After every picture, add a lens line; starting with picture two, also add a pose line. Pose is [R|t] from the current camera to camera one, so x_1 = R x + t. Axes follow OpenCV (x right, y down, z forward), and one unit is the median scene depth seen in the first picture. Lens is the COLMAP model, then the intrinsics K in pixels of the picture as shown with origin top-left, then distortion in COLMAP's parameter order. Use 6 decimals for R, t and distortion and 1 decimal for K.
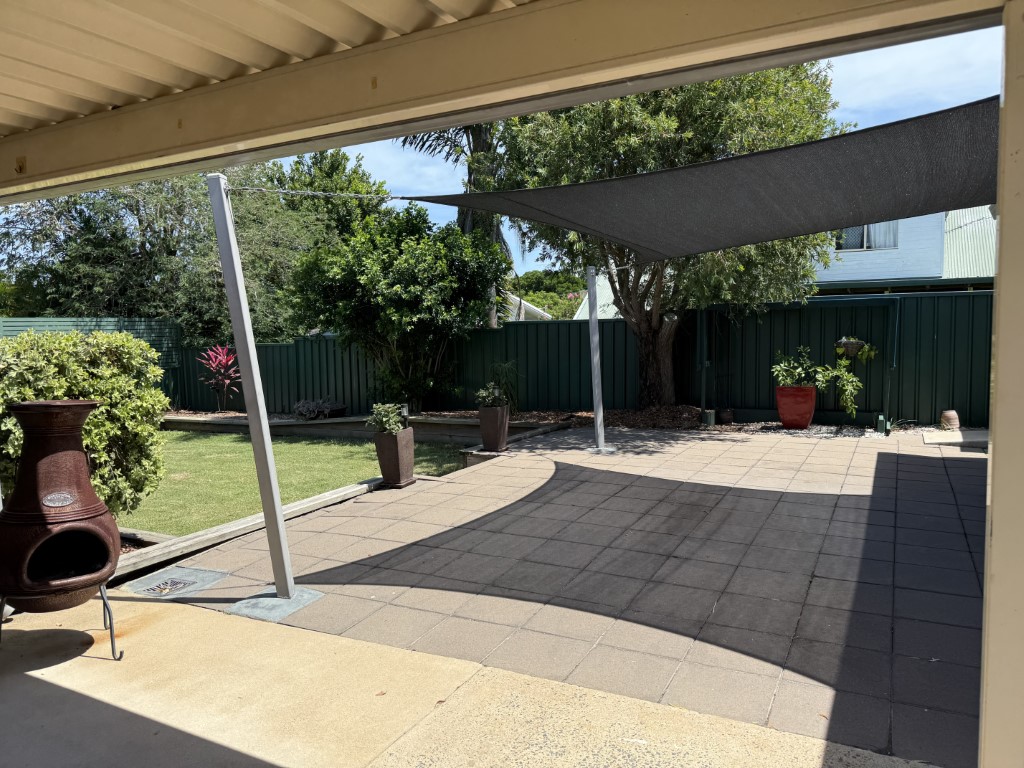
lens RADIAL K [[725.1, 0, 519.6], [0, 725.1, 385.9], [0, 0, 1]] dist [0.048695, -0.053840]
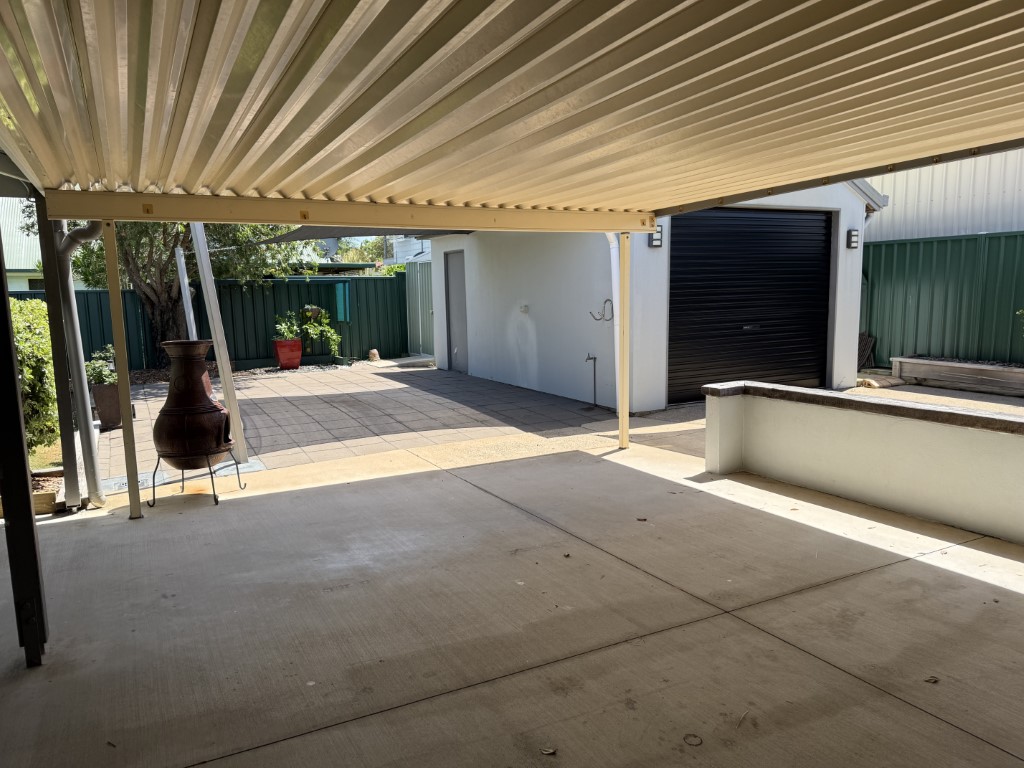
lens RADIAL K [[725.1, 0, 509.8], [0, 725.1, 390.7], [0, 0, 1]] dist [0.048695, -0.053840]
pose [[0.566534, -0.105933, 0.817201, -0.590972], [0.071684, 0.994279, 0.079191, 0.019619], [-0.820914, 0.013716, 0.570887, -0.188267]]
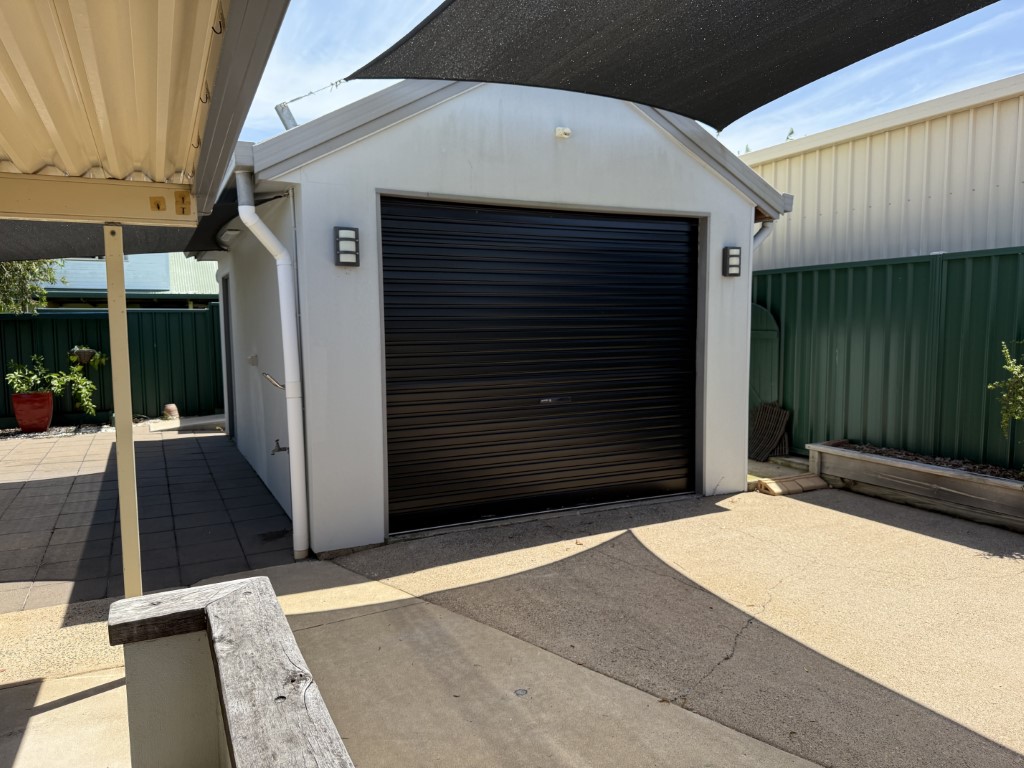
lens RADIAL K [[725.1, 0, 515.4], [0, 725.1, 392.1], [0, 0, 1]] dist [0.048695, -0.053840]
pose [[0.586464, -0.061185, 0.807661, -0.080870], [0.058674, 0.997732, 0.032979, 0.006532], [-0.807847, 0.028047, 0.588724, -0.224251]]
